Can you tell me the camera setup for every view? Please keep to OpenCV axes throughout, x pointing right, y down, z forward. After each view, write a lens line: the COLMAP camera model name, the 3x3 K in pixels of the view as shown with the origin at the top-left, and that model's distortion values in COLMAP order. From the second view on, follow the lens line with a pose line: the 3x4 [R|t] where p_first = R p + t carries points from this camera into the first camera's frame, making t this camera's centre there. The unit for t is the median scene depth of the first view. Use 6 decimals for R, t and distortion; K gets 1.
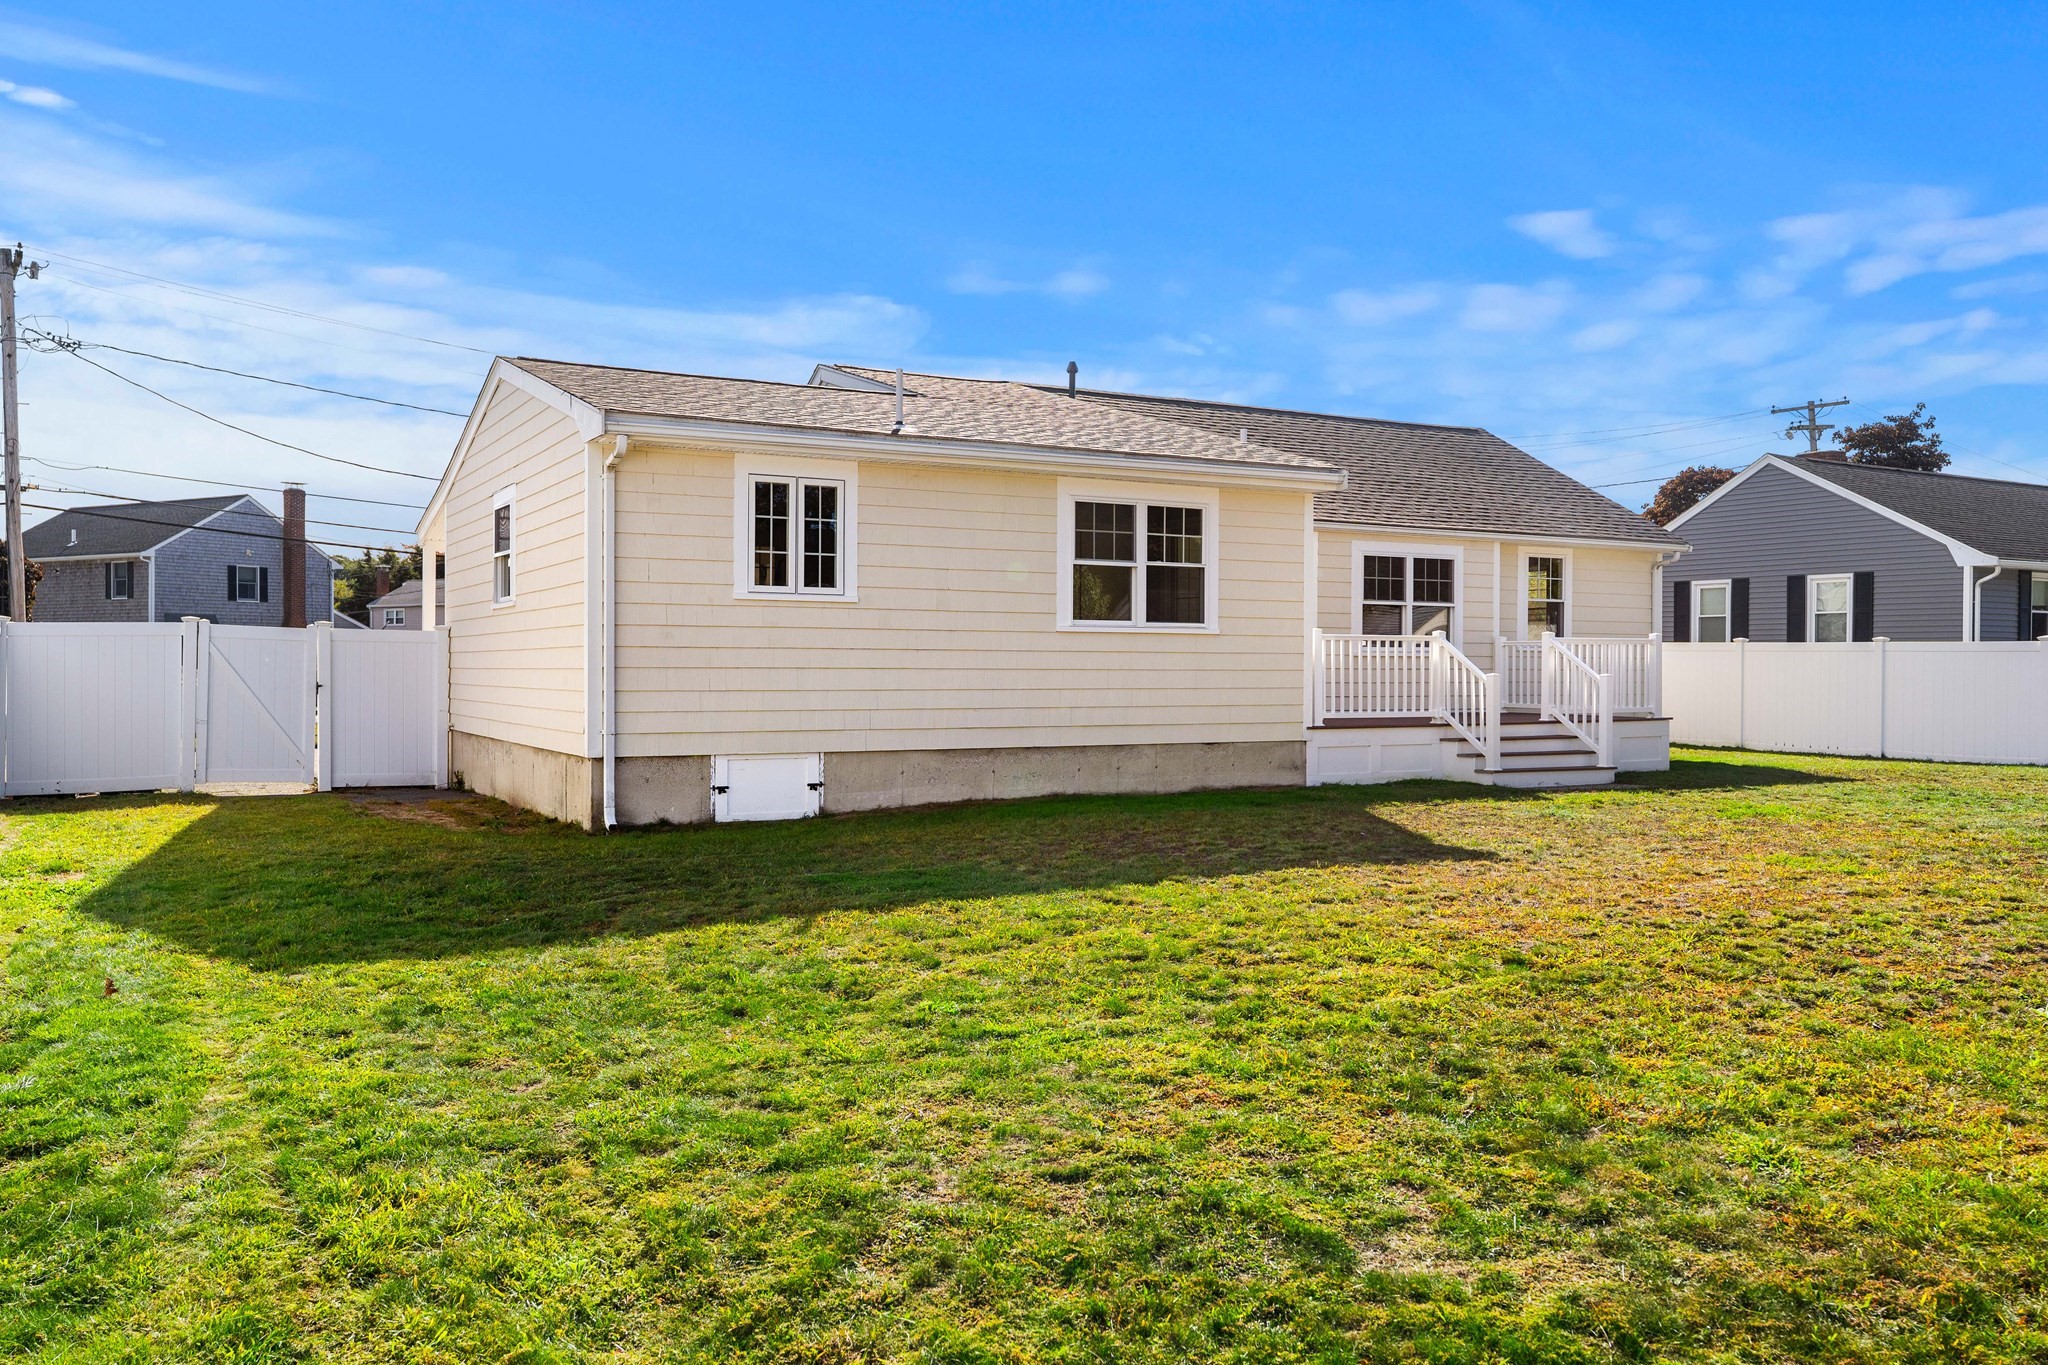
lens RADIAL K [[1578.2, 0, 1004.0], [0, 1578.2, 648.1], [0, 0, 1]] dist [0.001798, 0.000269]
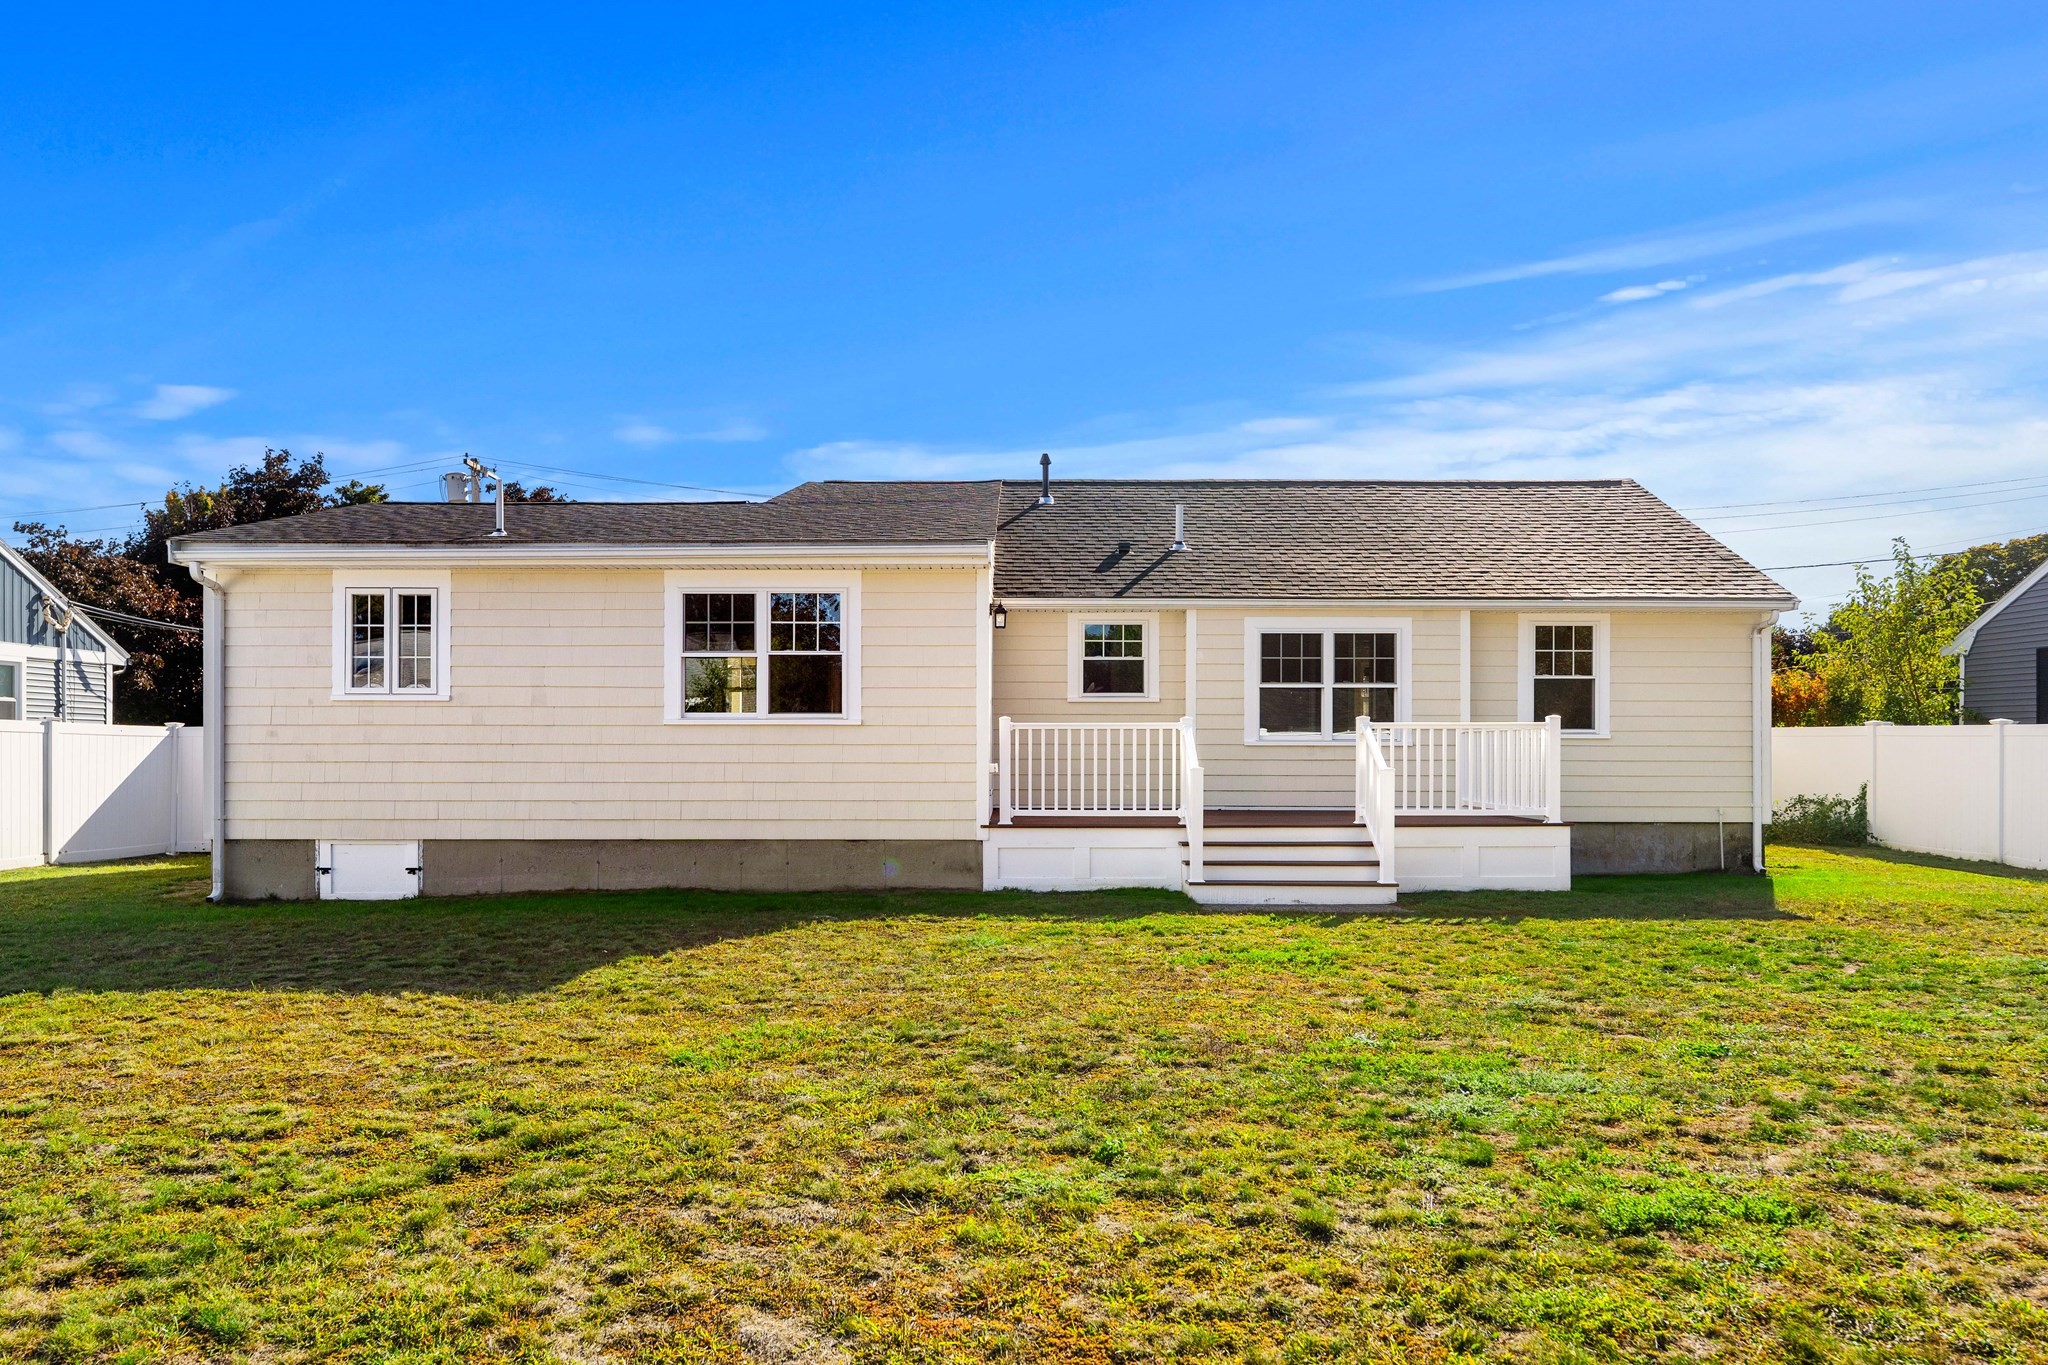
lens RADIAL K [[1348.8, 0, 997.5], [0, 1348.8, 736.2], [0, 0, 1]] dist [-0.005401, -0.001314]
pose [[0.874602, -0.010907, -0.484718, 0.618911], [0.008547, 0.999938, -0.007079, 0.004427], [0.484765, 0.002049, 0.874642, 0.346844]]
